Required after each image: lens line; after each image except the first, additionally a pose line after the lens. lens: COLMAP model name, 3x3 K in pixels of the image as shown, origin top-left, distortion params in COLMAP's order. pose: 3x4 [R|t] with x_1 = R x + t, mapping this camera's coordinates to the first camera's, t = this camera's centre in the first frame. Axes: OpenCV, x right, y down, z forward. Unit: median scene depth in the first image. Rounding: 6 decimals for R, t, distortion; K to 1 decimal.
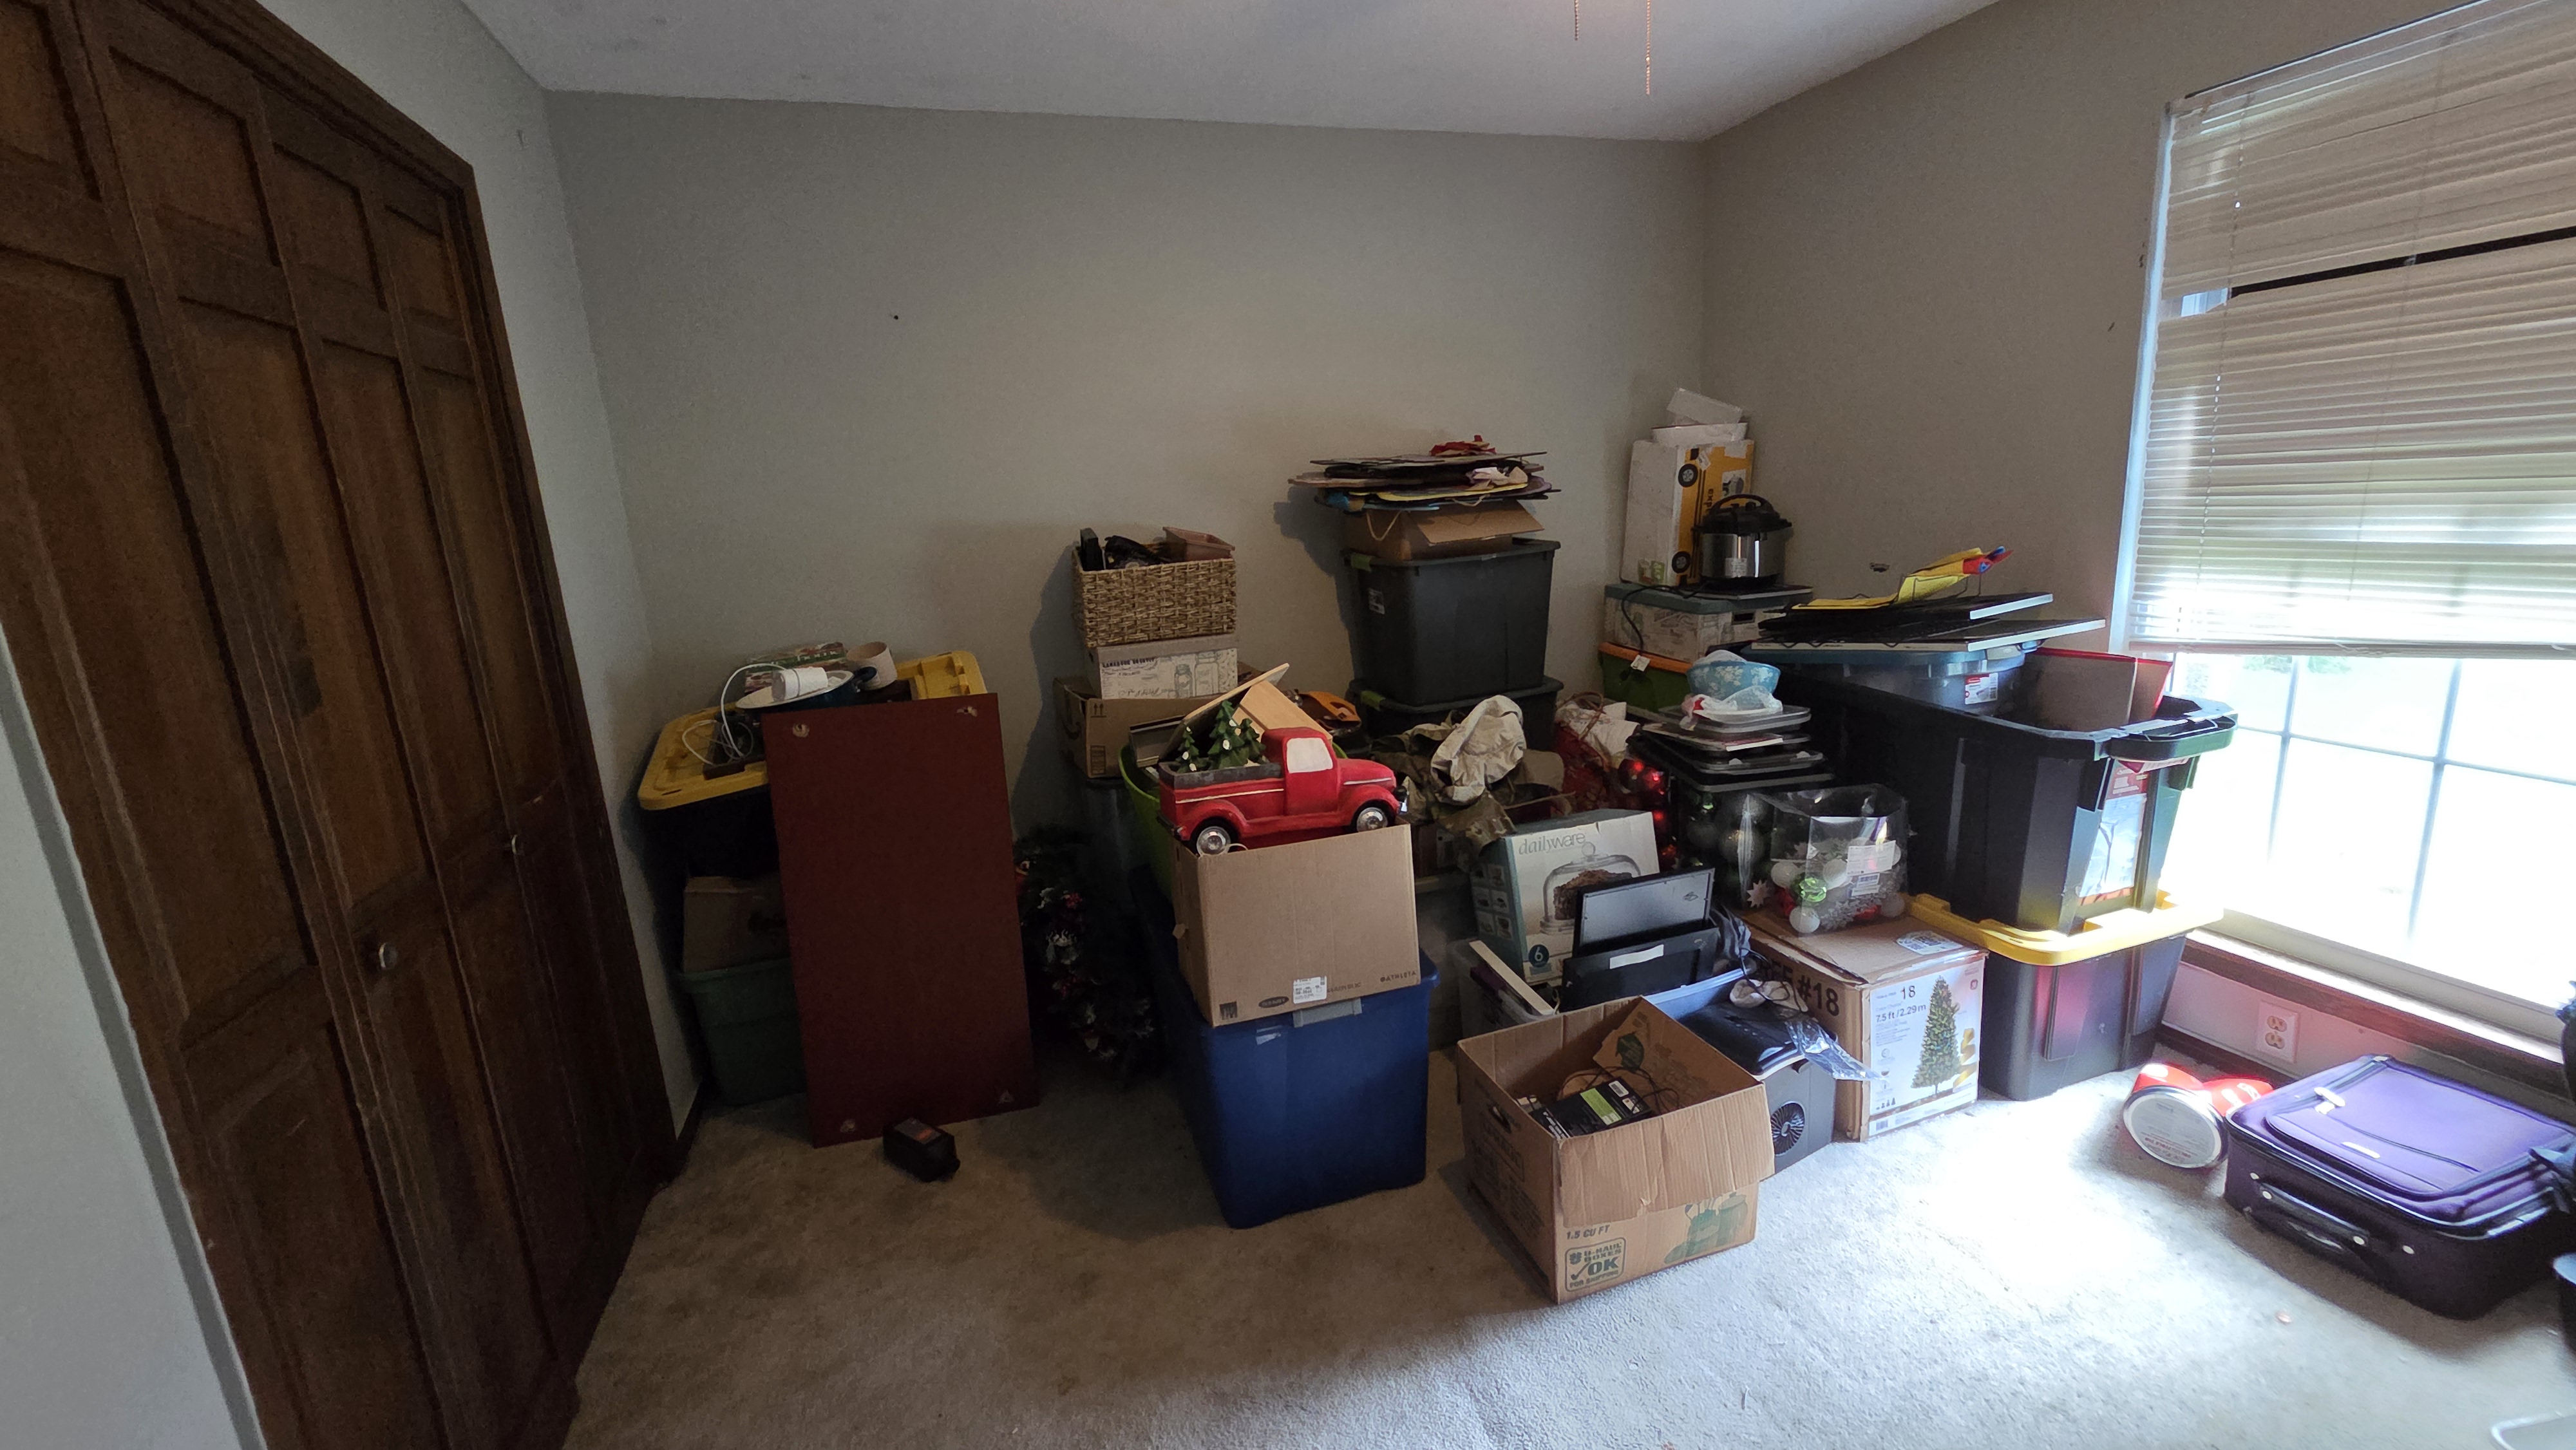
lens RADIAL K [[1053.1, 0, 1287.2], [0, 1053.1, 713.6], [0, 0, 1]] dist [0.003406, -0.000497]
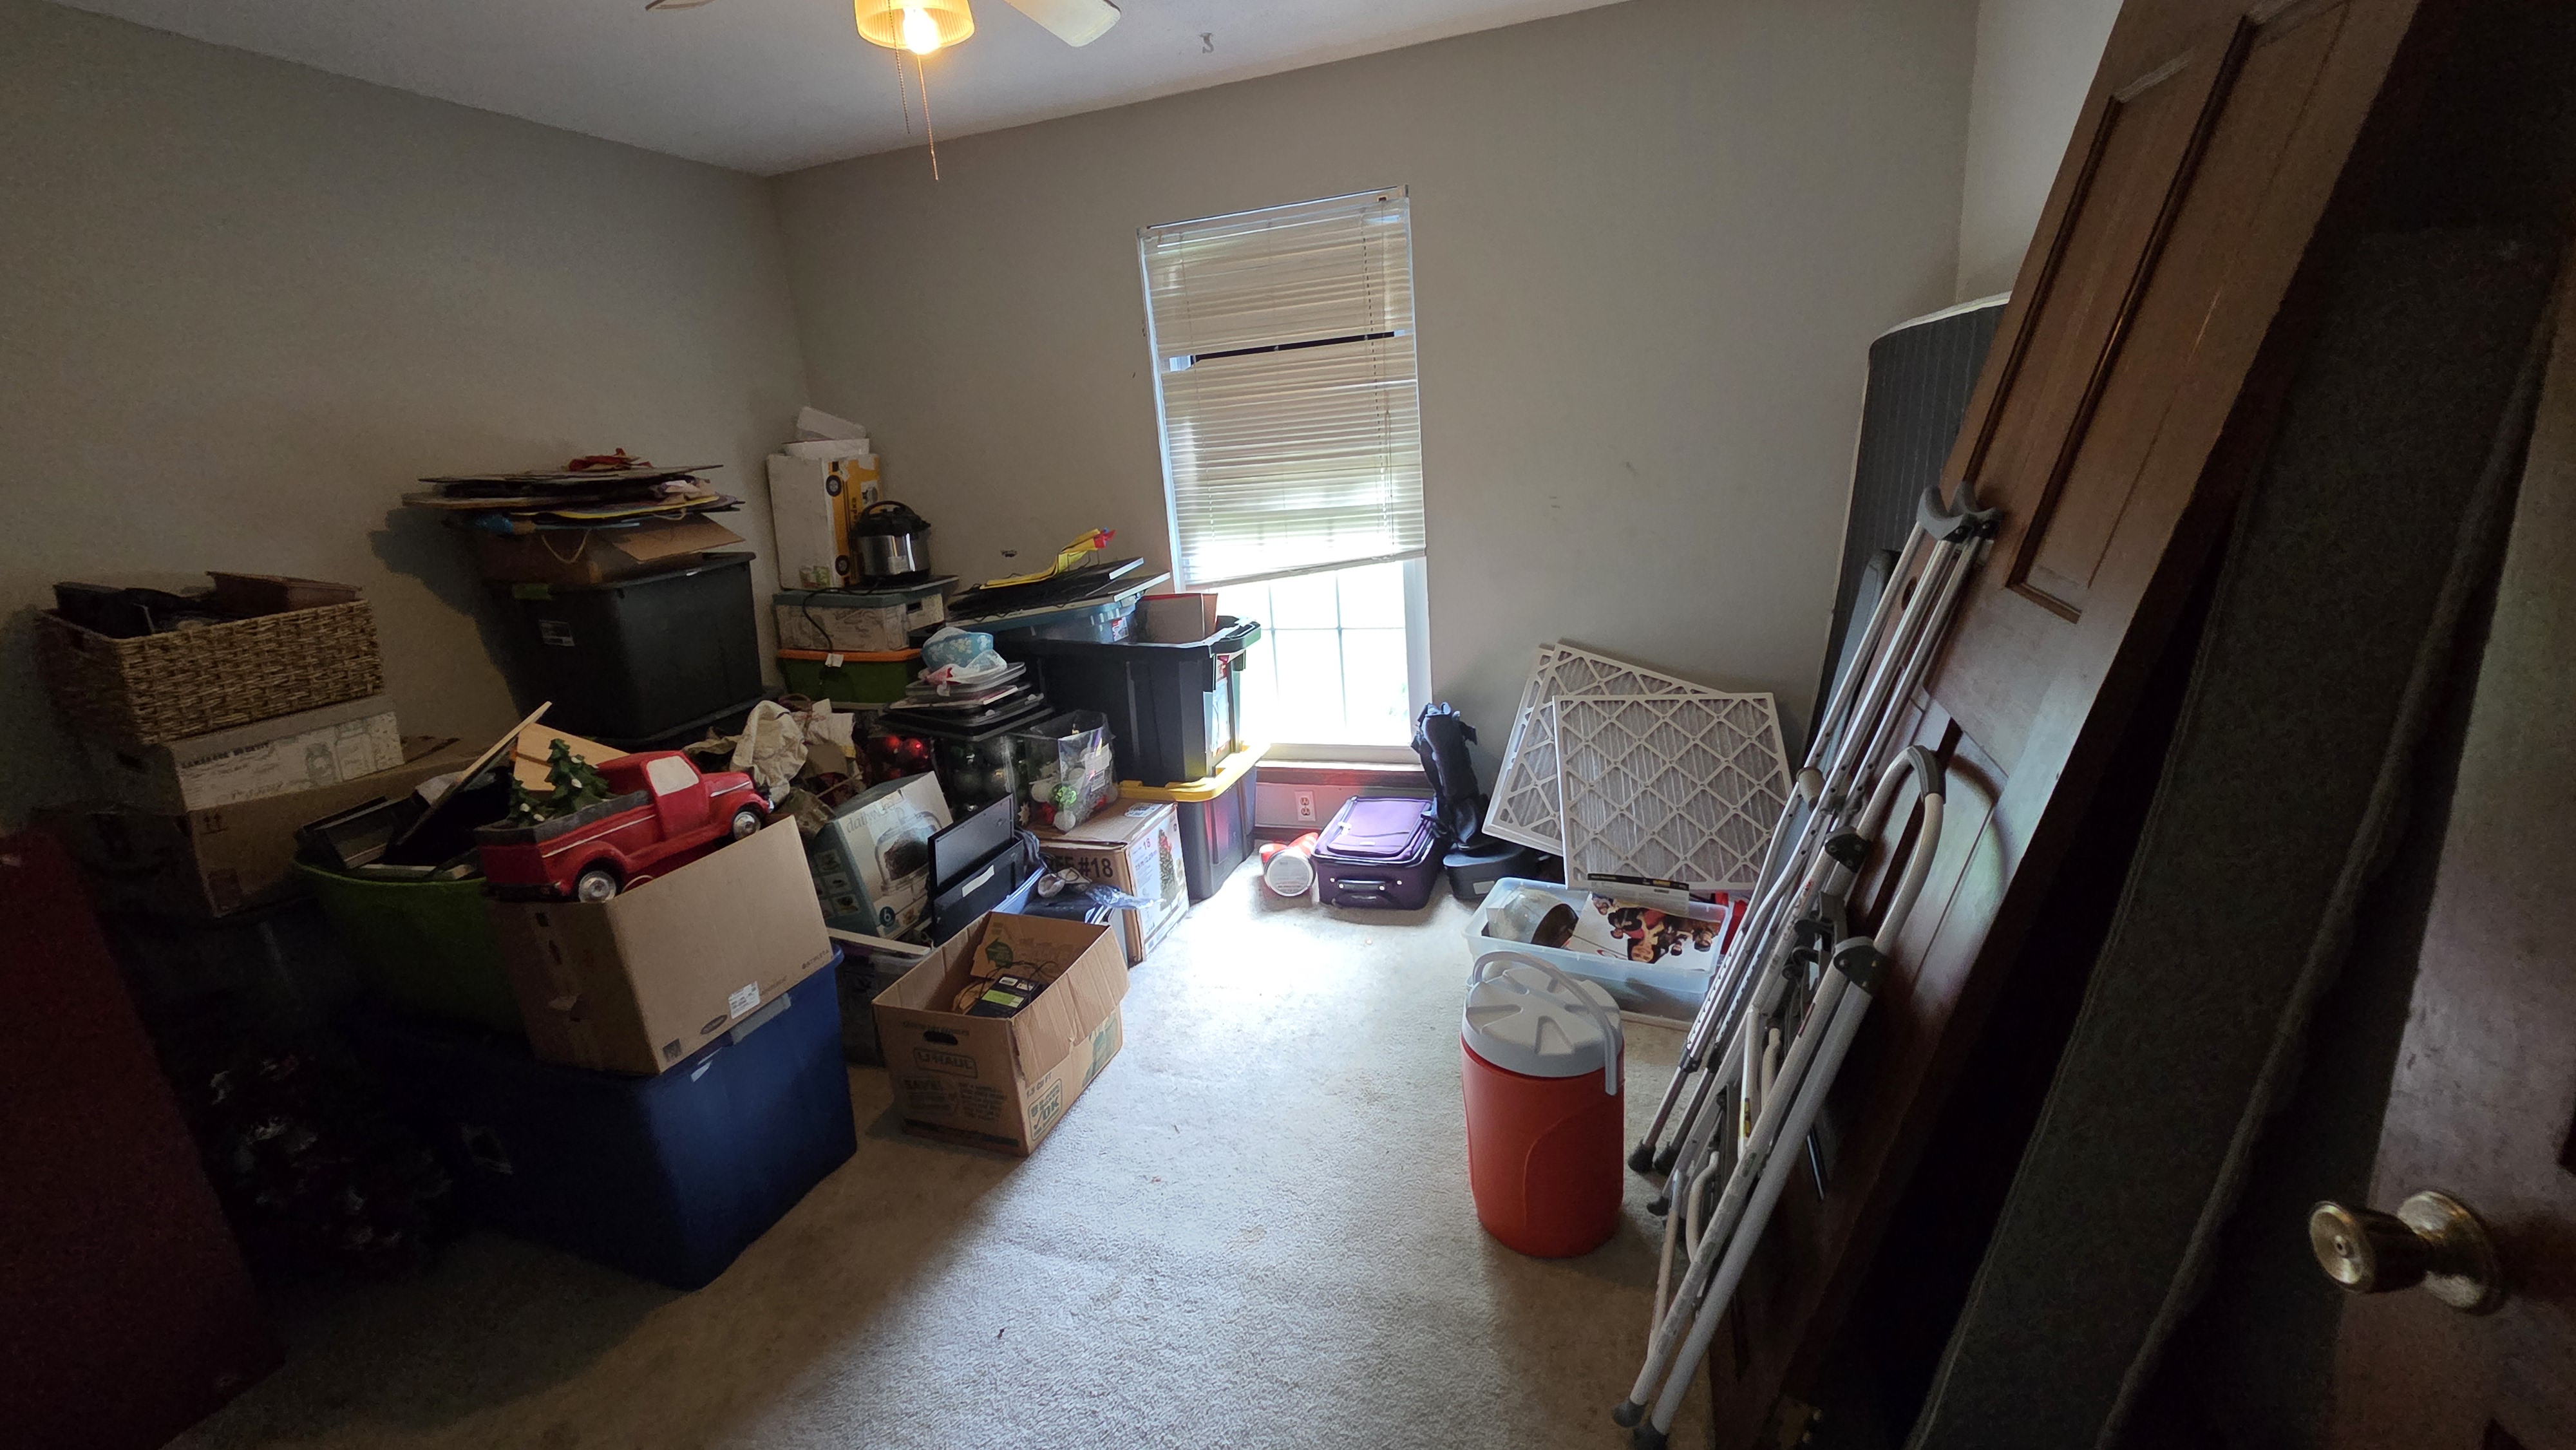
lens RADIAL K [[1053.1, 0, 1287.2], [0, 1053.1, 713.6], [0, 0, 1]] dist [0.003406, -0.000497]
pose [[0.611222, -0.192297, 0.767743, -0.318800], [0.205843, 0.975277, 0.080400, 0.020268], [-0.764223, 0.108892, 0.635693, -0.046202]]
